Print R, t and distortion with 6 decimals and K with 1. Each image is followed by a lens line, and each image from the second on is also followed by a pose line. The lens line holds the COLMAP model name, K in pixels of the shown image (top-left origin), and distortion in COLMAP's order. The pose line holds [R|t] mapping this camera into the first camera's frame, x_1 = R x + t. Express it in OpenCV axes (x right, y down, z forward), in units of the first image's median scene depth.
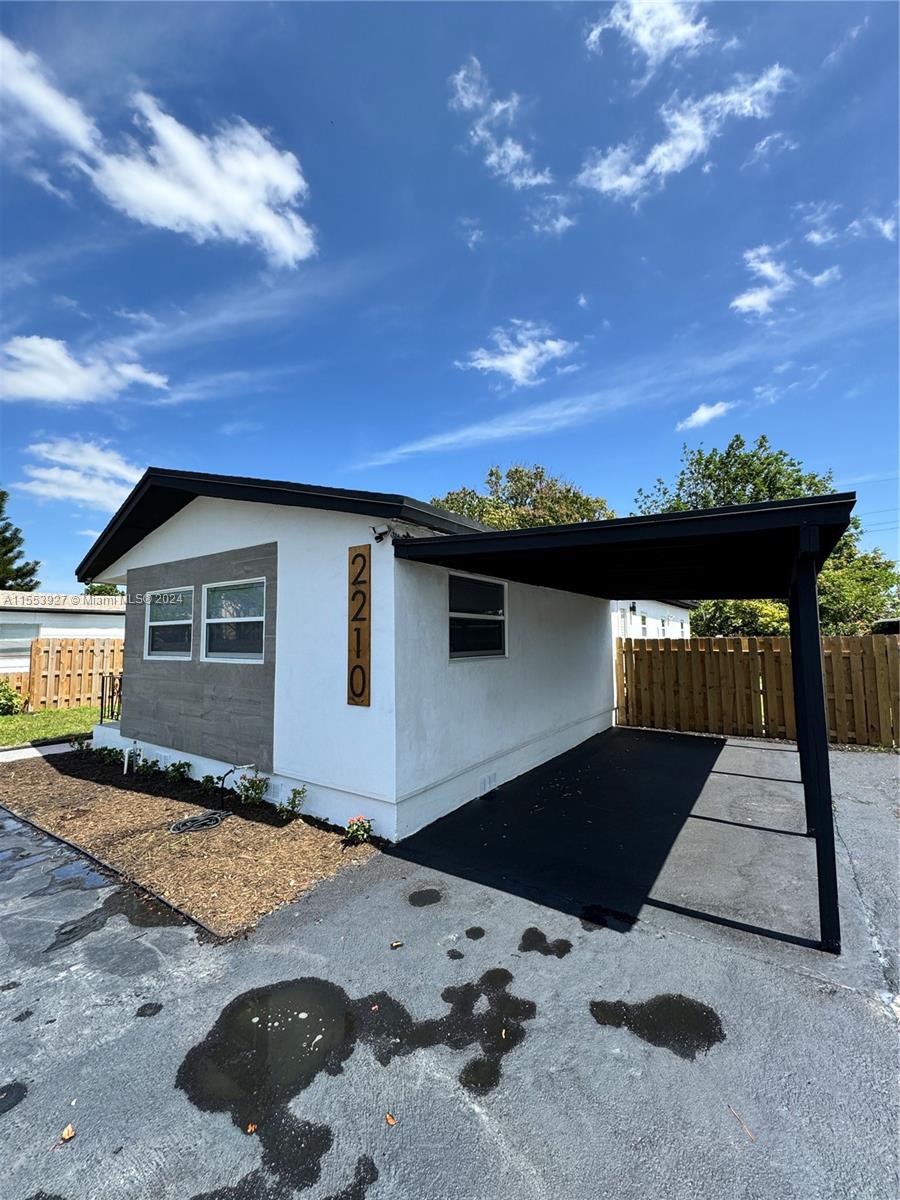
lens RADIAL K [[478.7, 0, 447.7], [0, 478.7, 603.2], [0, 0, 1]] dist [-0.002240, 0.000571]
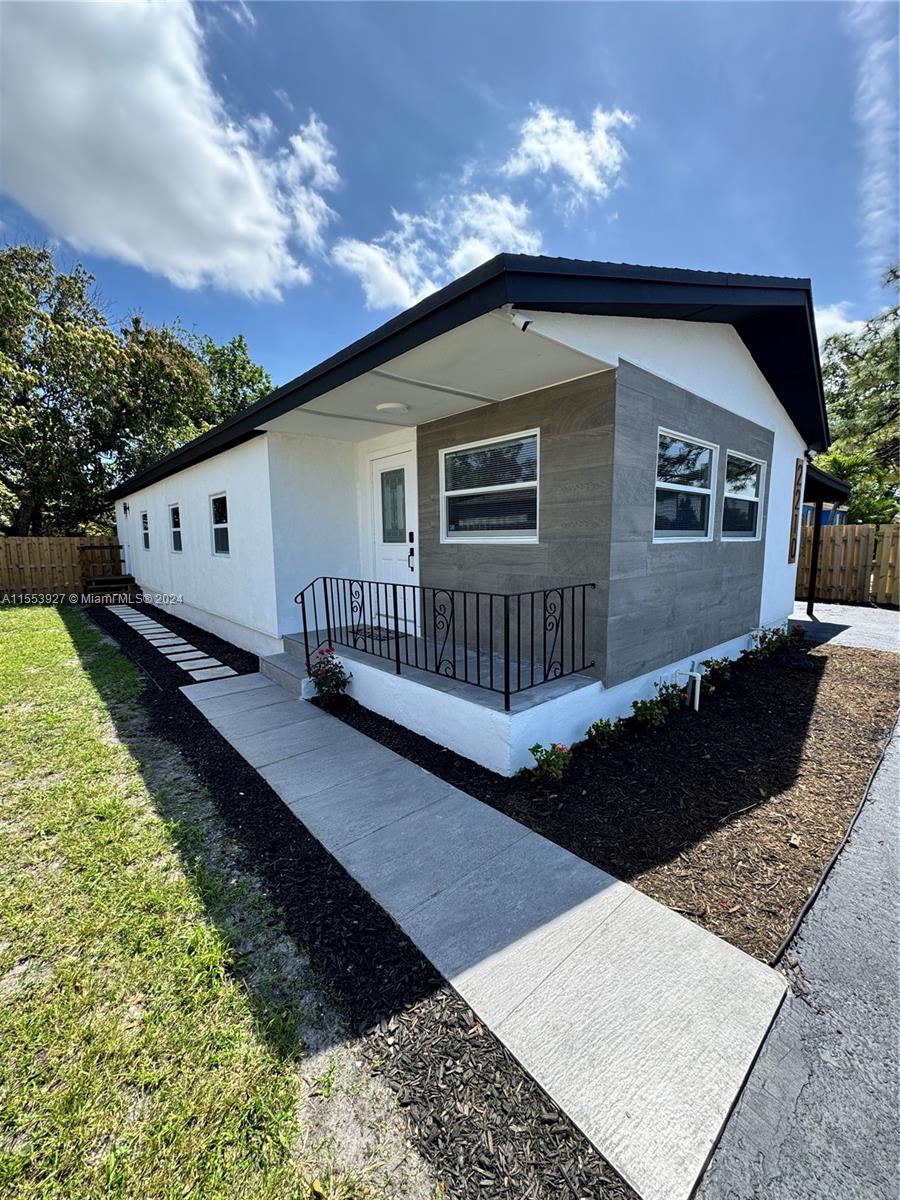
lens RADIAL K [[478.7, 0, 450.1], [0, 478.7, 601.7], [0, 0, 1]] dist [-0.002240, 0.000571]
pose [[0.232383, -0.125500, 0.964494, -1.579175], [-0.071653, 0.986737, 0.145658, 0.149054], [-0.969981, -0.102958, 0.220308, 1.367831]]
